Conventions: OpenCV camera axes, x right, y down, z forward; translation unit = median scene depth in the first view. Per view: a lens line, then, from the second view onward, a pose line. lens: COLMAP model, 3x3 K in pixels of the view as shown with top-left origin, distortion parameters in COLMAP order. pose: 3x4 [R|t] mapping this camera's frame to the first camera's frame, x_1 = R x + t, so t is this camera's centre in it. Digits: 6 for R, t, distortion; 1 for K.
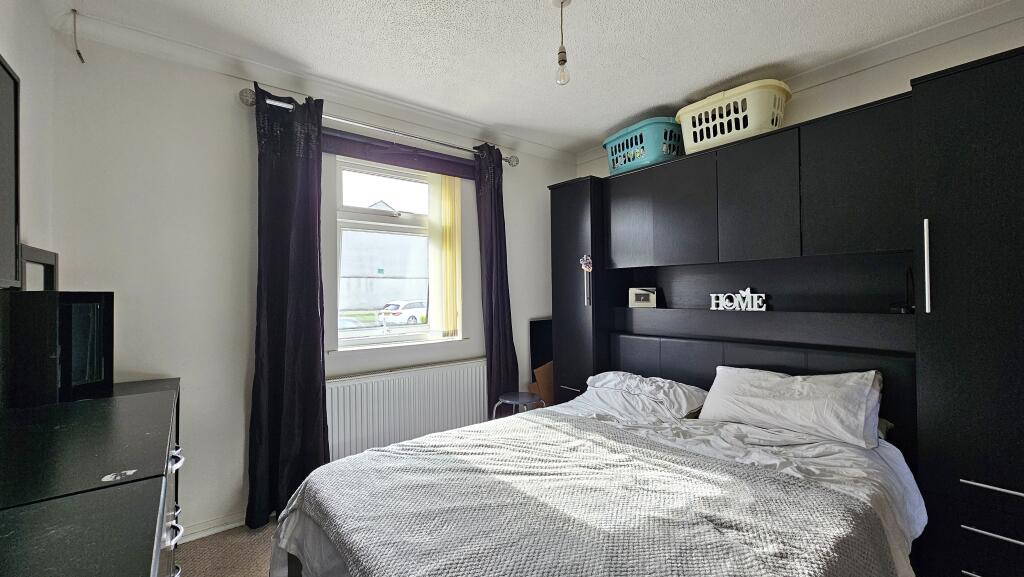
lens RADIAL K [[413.1, 0, 507.3], [0, 413.1, 288.9], [0, 0, 1]] dist [-0.001401, 0.001817]
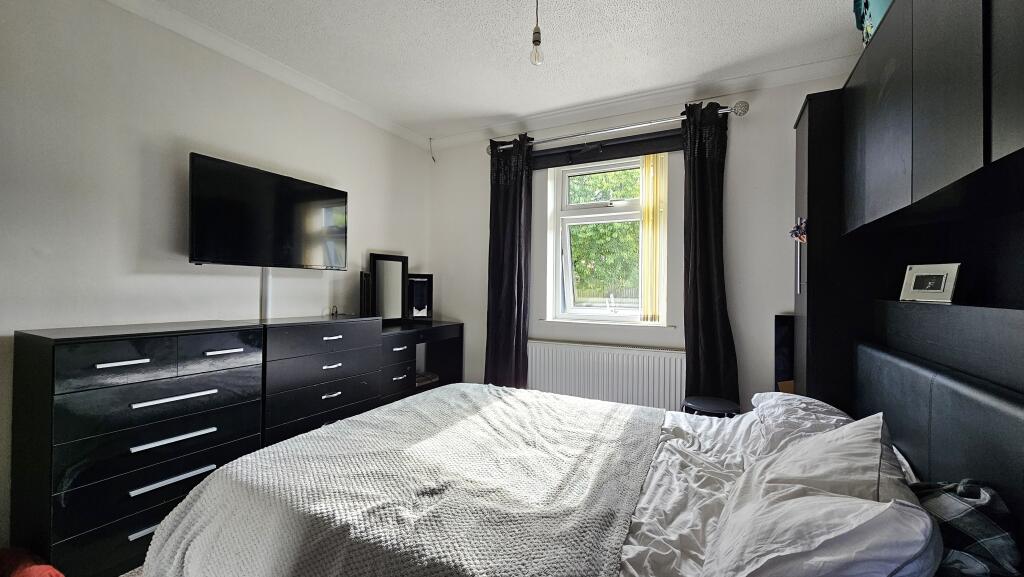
lens RADIAL K [[413.1, 0, 508.4], [0, 413.1, 286.1], [0, 0, 1]] dist [-0.001401, 0.001817]
pose [[0.419118, 0.014753, -0.907812, 0.719258], [-0.005165, 0.999891, 0.013865, 0.025849], [0.907917, -0.001122, 0.419149, 0.350911]]
